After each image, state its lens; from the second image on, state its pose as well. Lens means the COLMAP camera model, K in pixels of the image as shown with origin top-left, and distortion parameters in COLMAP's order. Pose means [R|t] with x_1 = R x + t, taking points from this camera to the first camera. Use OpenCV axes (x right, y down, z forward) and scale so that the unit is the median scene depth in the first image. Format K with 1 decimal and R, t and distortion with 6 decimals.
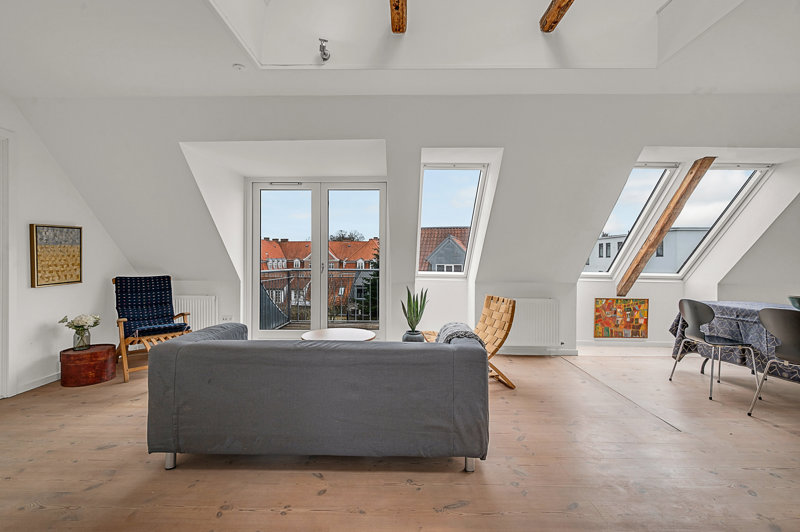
lens RADIAL K [[363.7, 0, 402.9], [0, 363.7, 261.3], [0, 0, 1]] dist [0.000781, 0.000208]
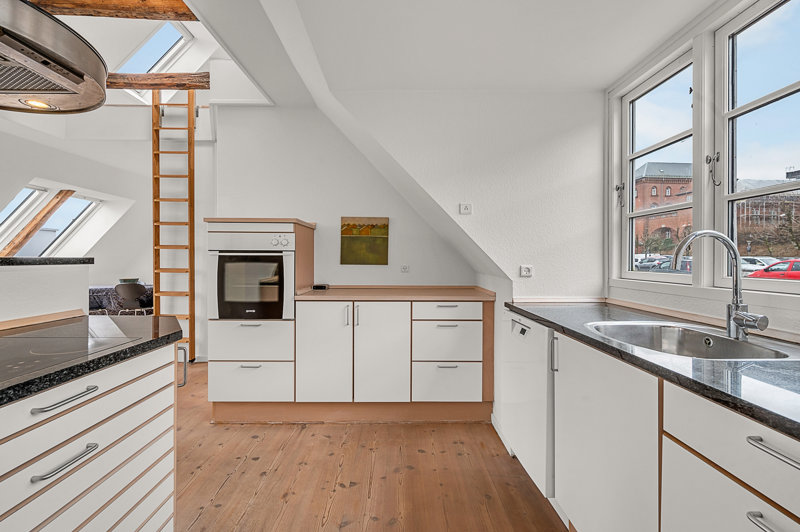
lens RADIAL K [[363.7, 0, 402.9], [0, 363.7, 261.3], [0, 0, 1]] dist [0.000781, 0.000208]
pose [[-0.021448, -0.009912, 0.999721, -0.540205], [0.002520, 0.999947, 0.009969, -0.004821], [-0.999767, 0.002733, -0.021422, -0.259597]]
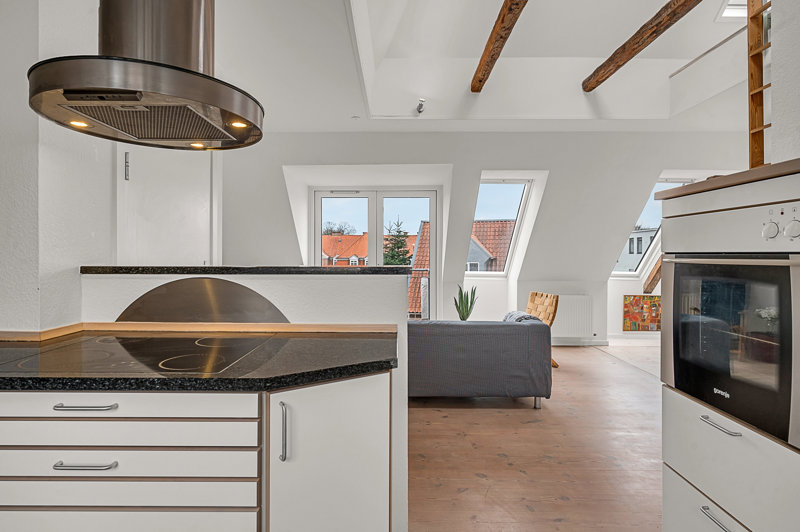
lens RADIAL K [[431.2, 0, 400.5], [0, 431.2, 259.1], [0, 0, 1]] dist [-0.002076, -0.000722]
pose [[0.999982, -0.001409, 0.005748, -0.169566], [0.001392, 0.999995, 0.002942, -0.013824], [-0.005752, -0.002933, 0.999979, -0.327601]]
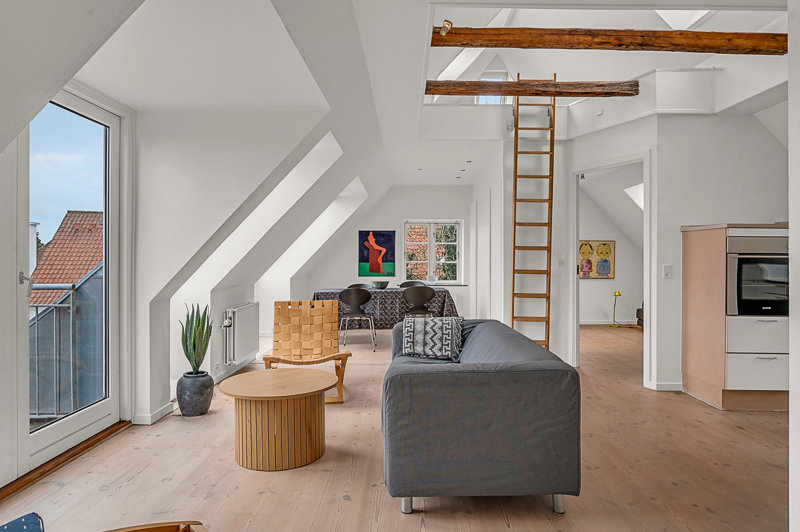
lens RADIAL K [[479.8, 0, 397.1], [0, 479.8, 257.8], [0, 0, 1]] dist [-0.000373, -0.000325]
pose [[0.003473, 0.000813, 0.999994, -0.811723], [-0.002559, 0.999996, -0.000804, -0.006781], [-0.999991, -0.002556, 0.003475, 0.646220]]
